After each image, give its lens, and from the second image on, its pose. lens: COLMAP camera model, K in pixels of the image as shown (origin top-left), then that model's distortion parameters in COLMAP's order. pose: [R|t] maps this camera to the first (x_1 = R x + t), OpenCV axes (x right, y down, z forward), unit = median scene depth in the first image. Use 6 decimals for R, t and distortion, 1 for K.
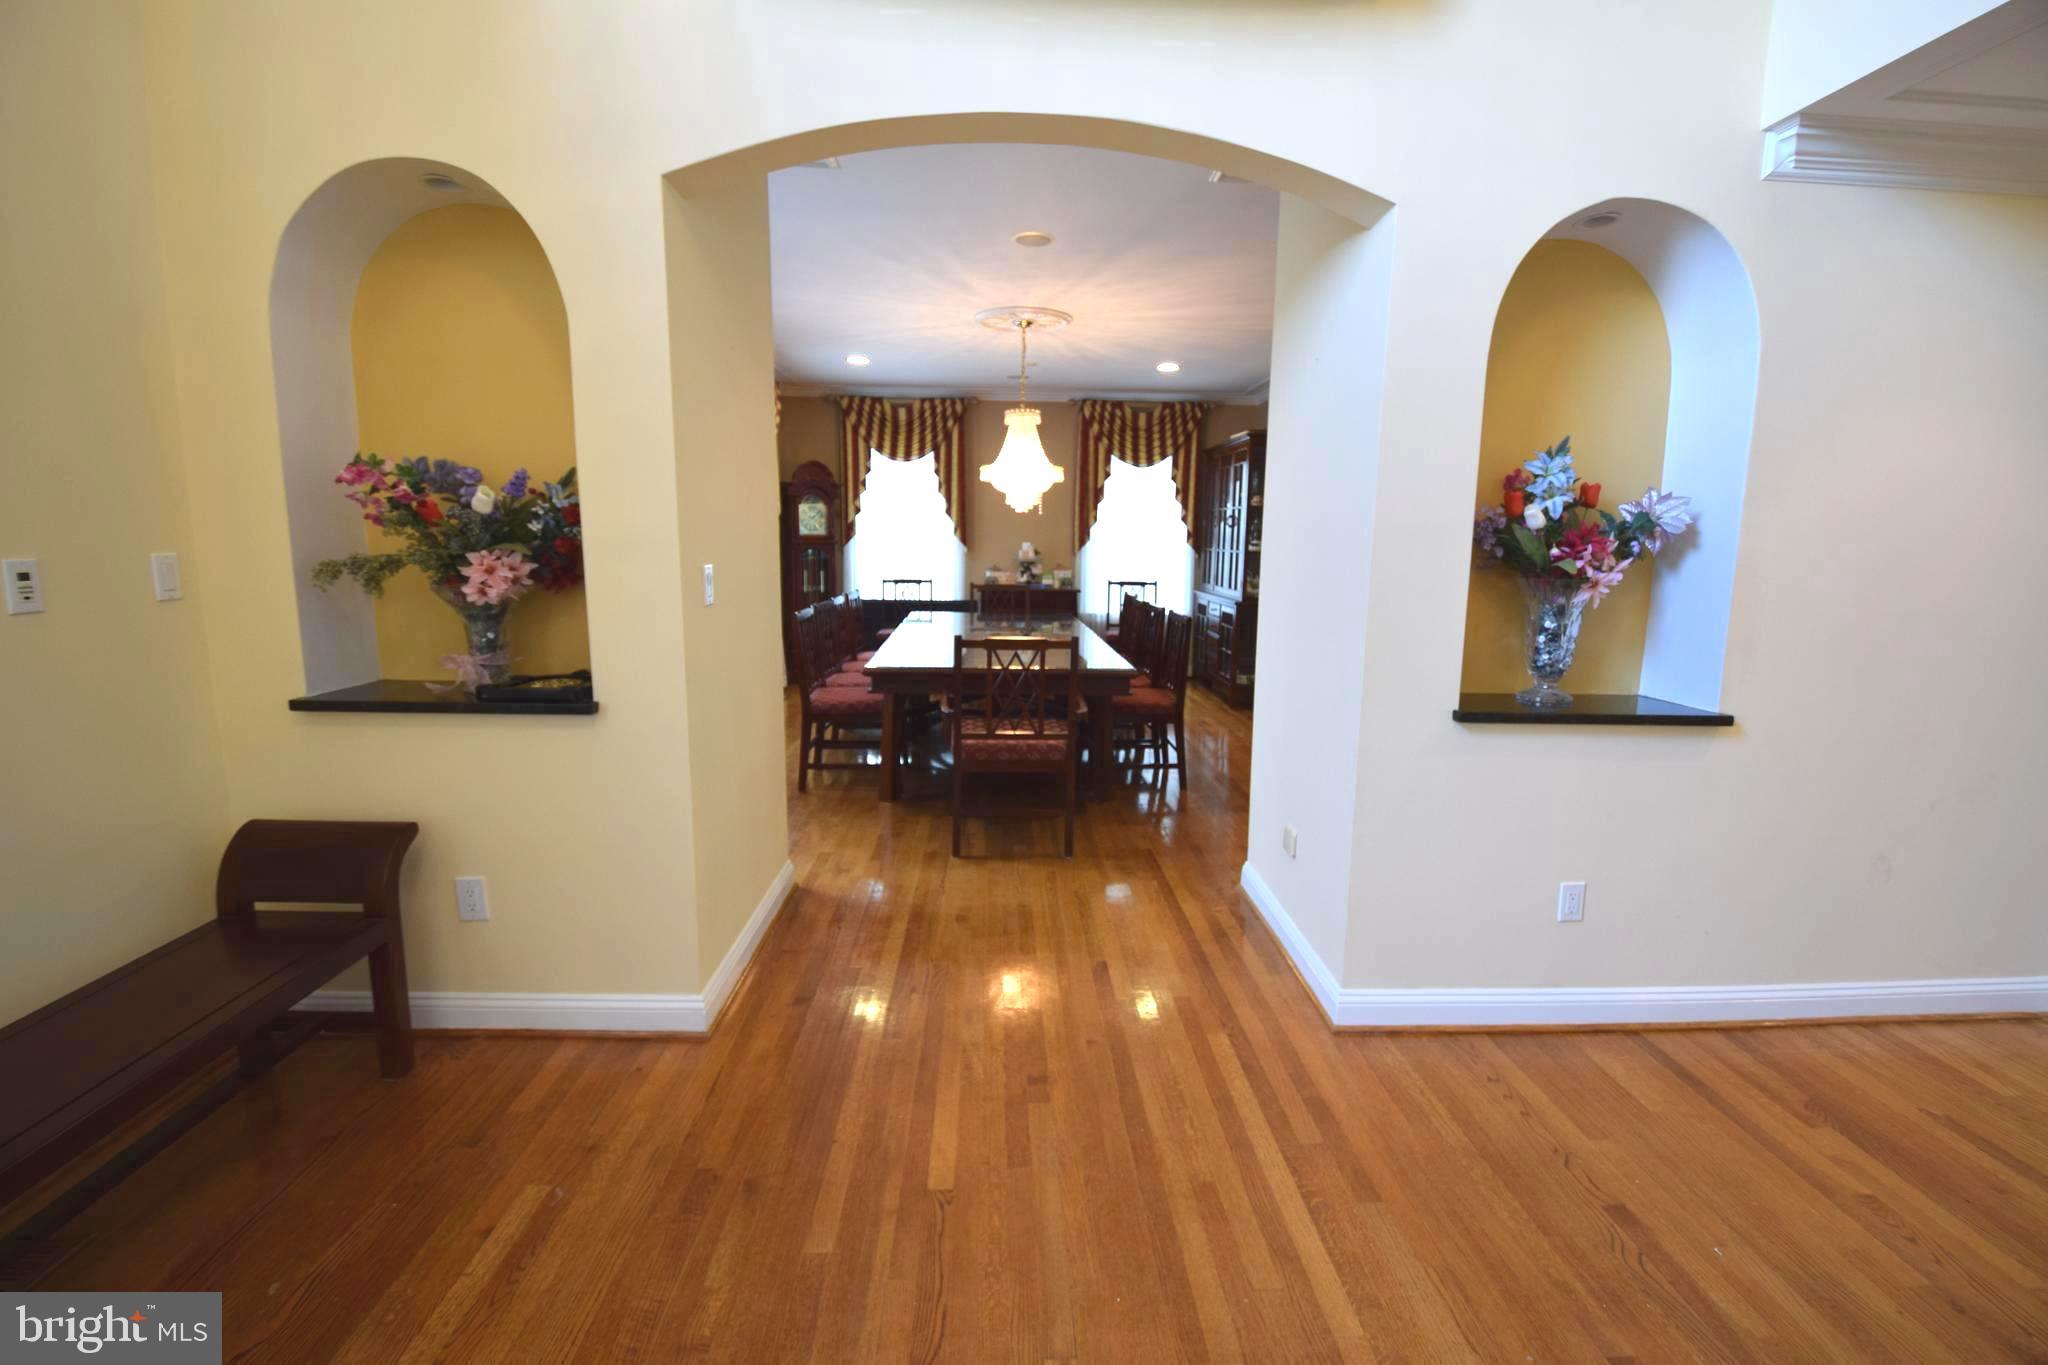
lens RADIAL K [[895.0, 0, 1027.5], [0, 895.0, 675.8], [0, 0, 1]] dist [0.017678, -0.023543]
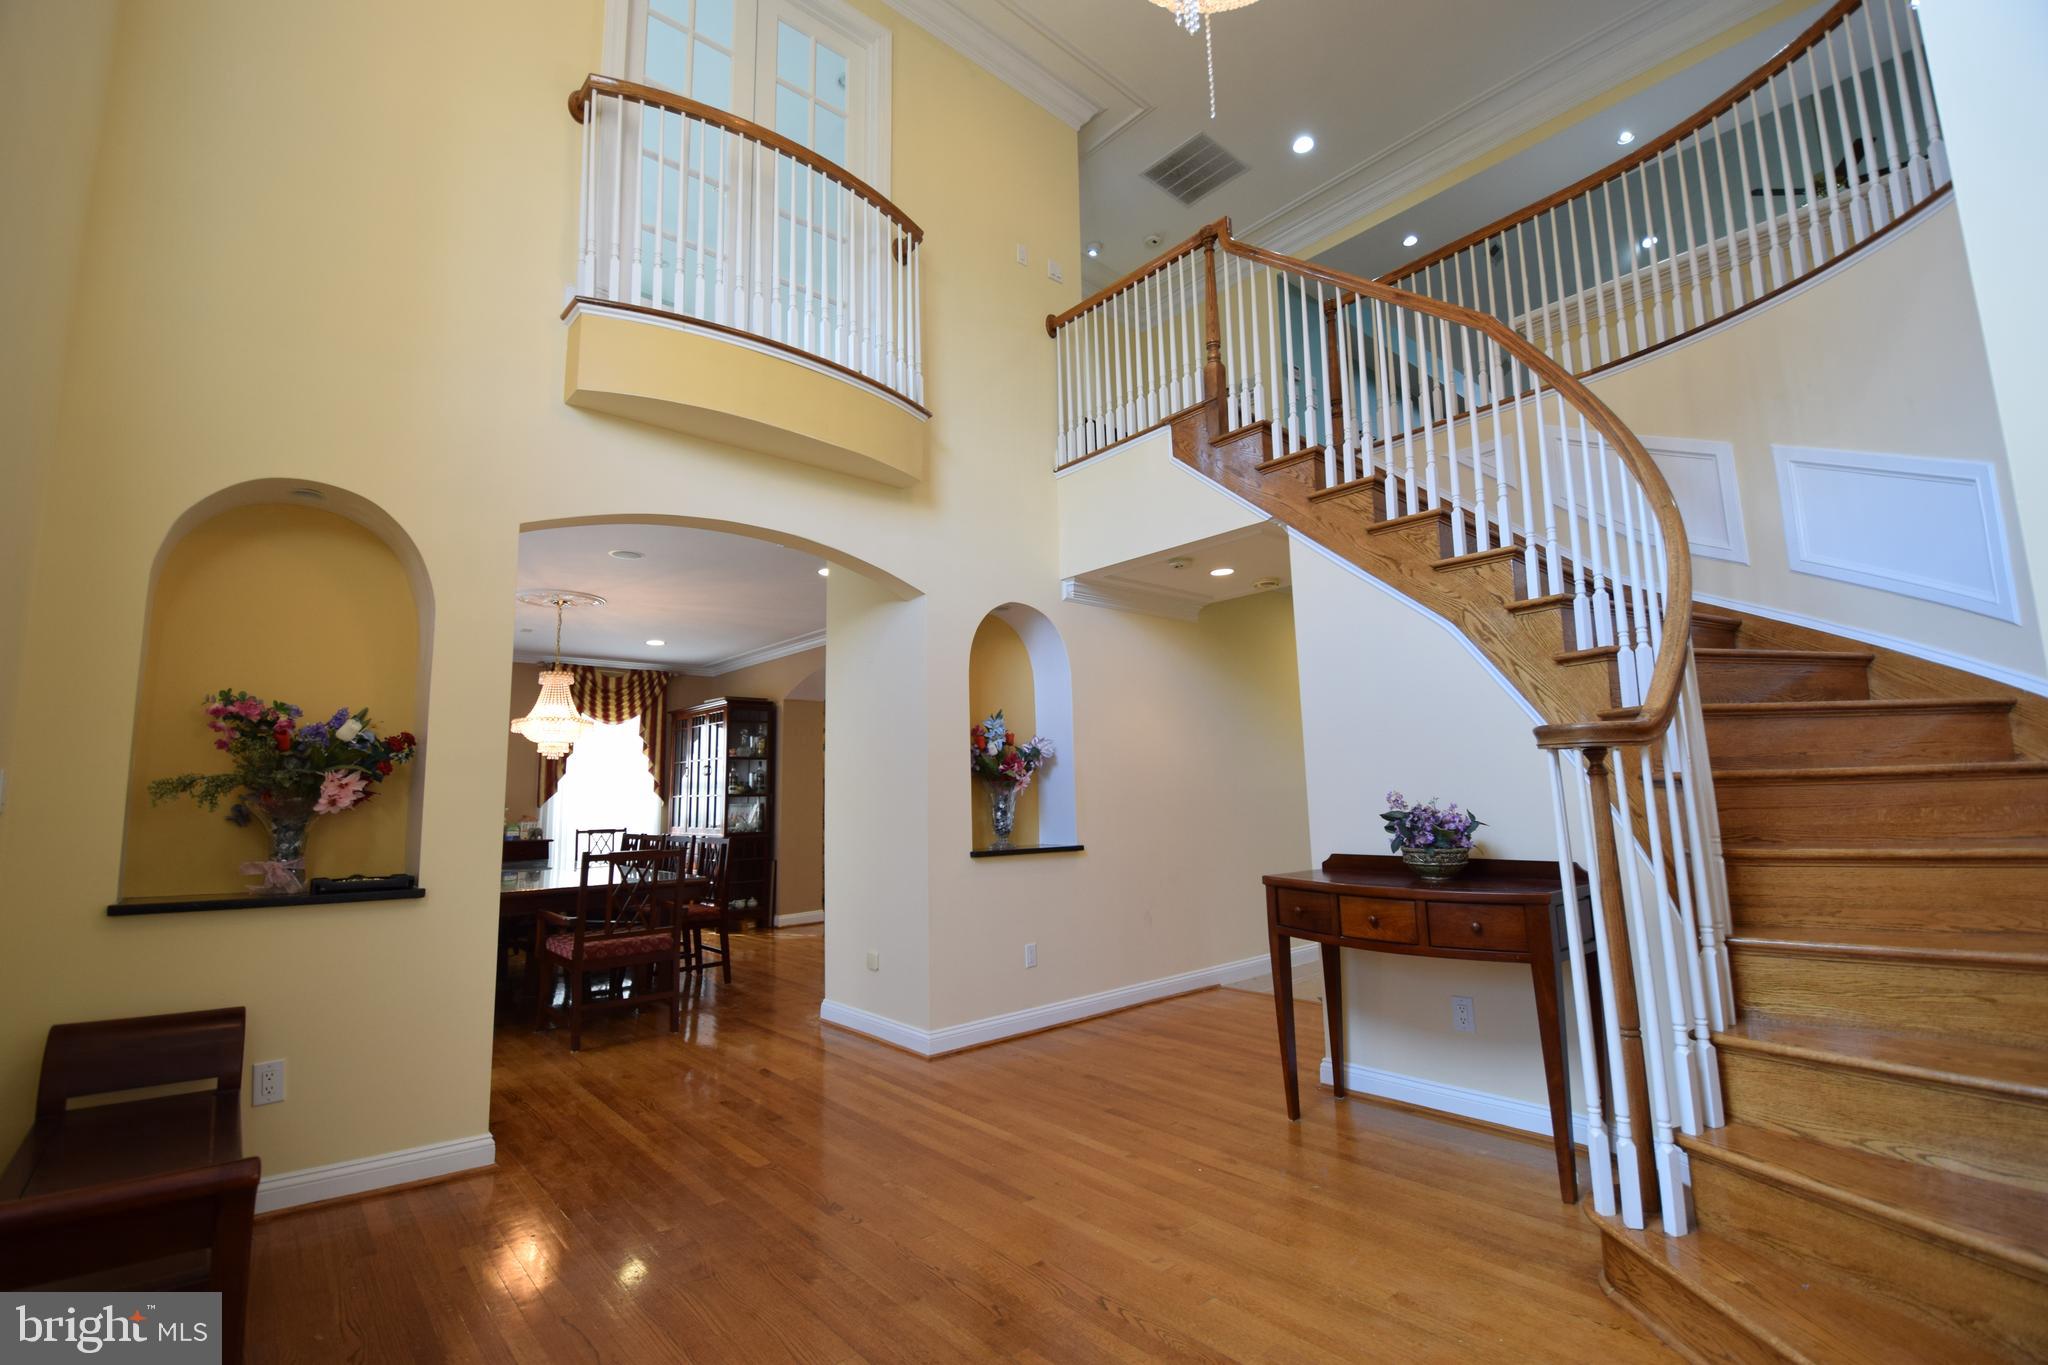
lens RADIAL K [[895.0, 0, 1027.5], [0, 895.0, 675.8], [0, 0, 1]] dist [0.017678, -0.023543]
pose [[0.775474, 0.055136, 0.628967, -0.590770], [0.128204, 0.961676, -0.242368, 0.146837], [-0.618226, 0.268586, 0.738686, -0.508486]]
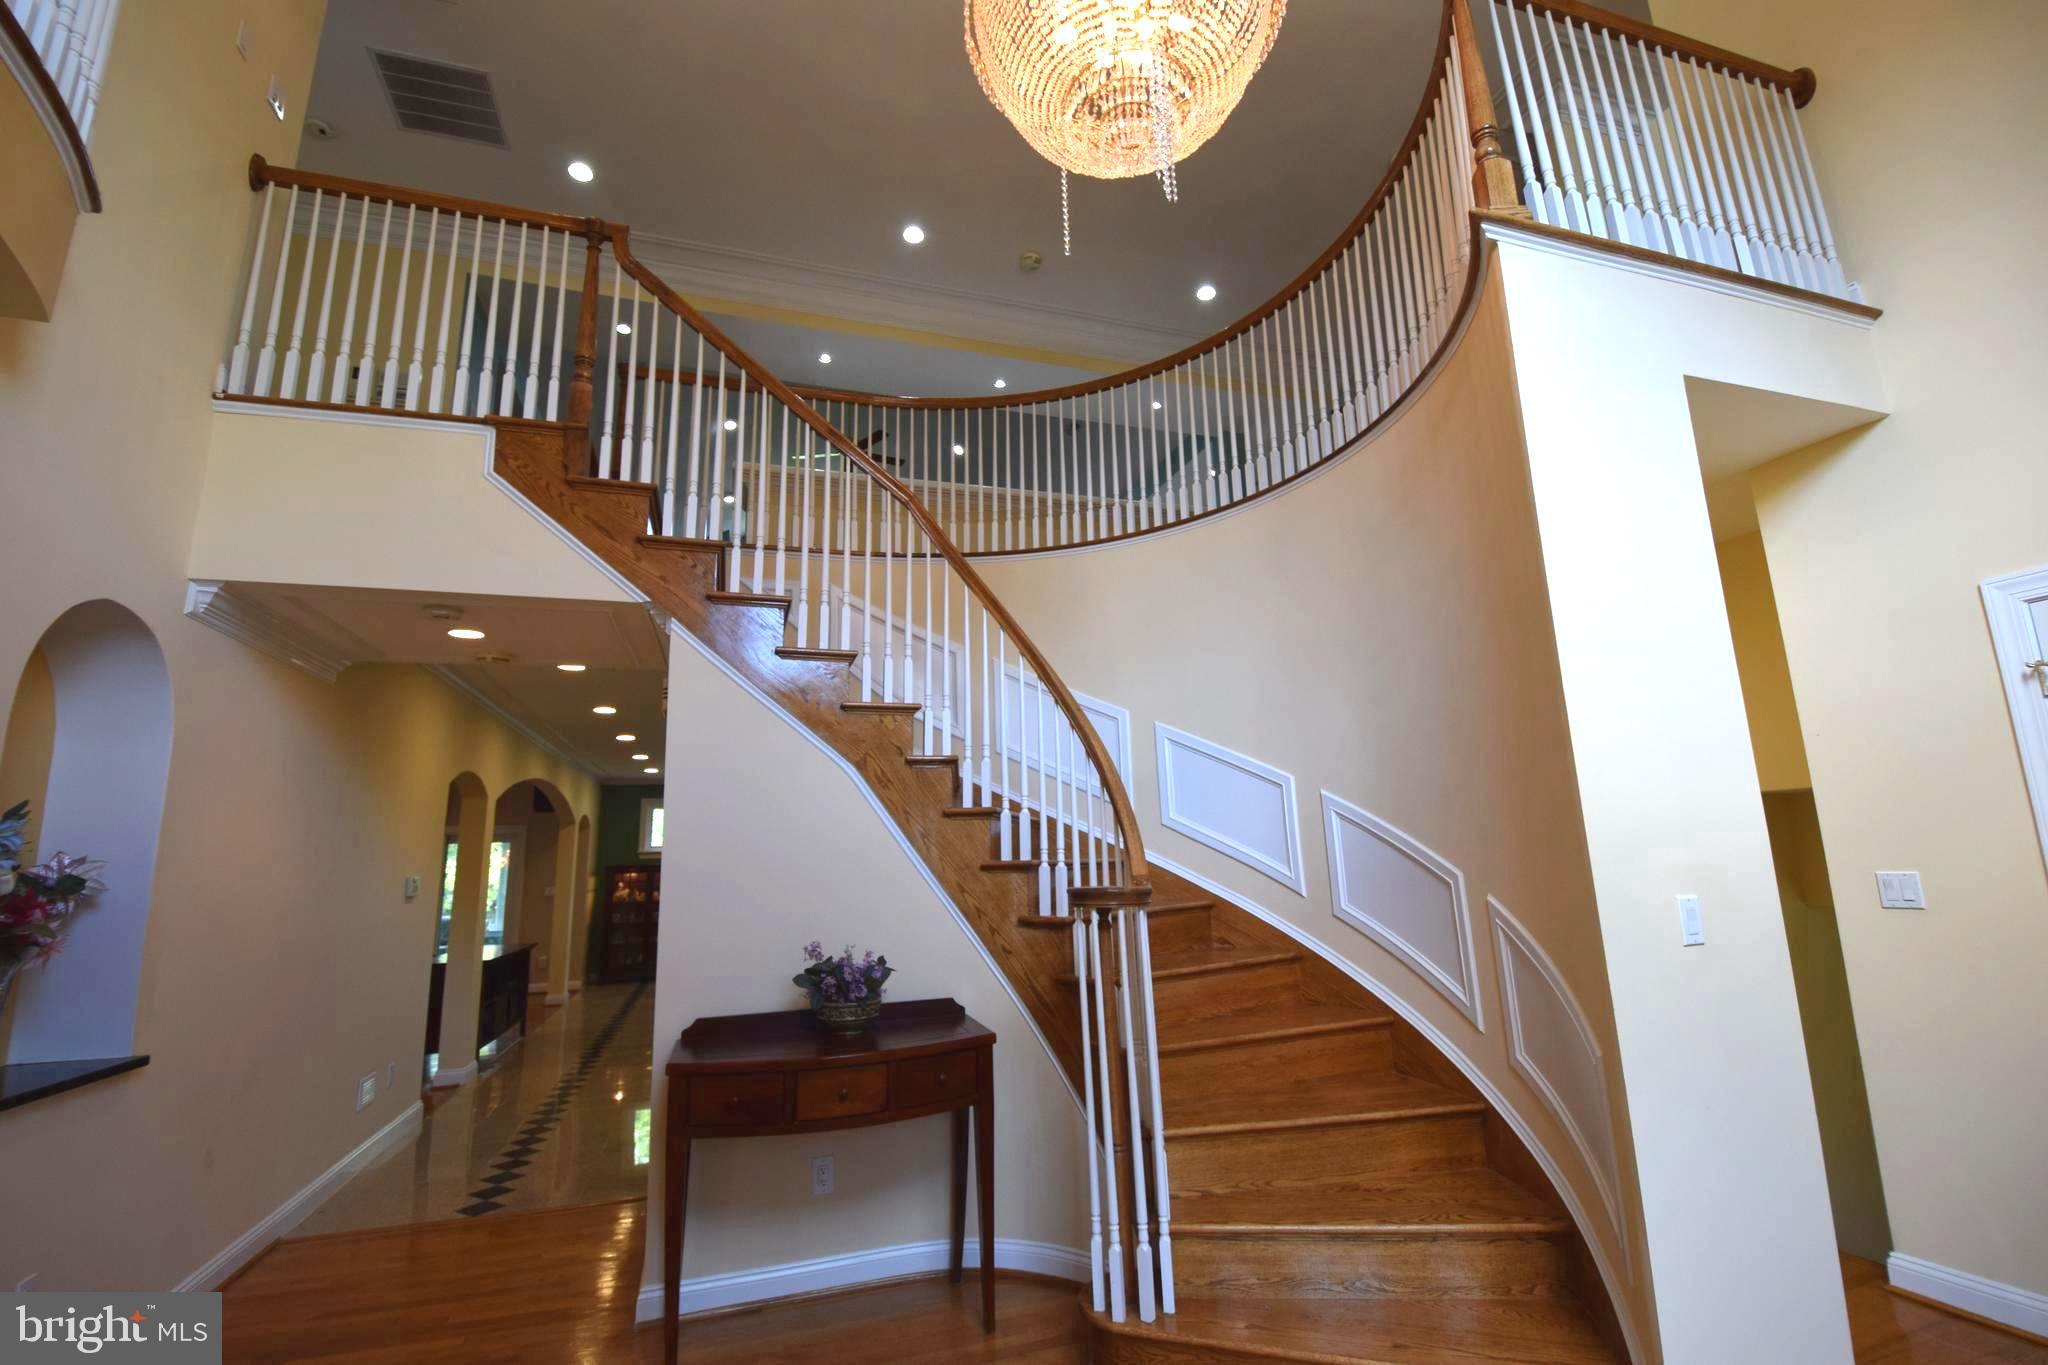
lens RADIAL K [[895.0, 0, 1027.5], [0, 895.0, 675.8], [0, 0, 1]] dist [0.017678, -0.023543]
pose [[-0.278655, 0.188717, 0.941667, -0.642659], [0.173734, 0.974232, -0.143832, -0.065453], [-0.944546, 0.123520, -0.304261, 0.225184]]
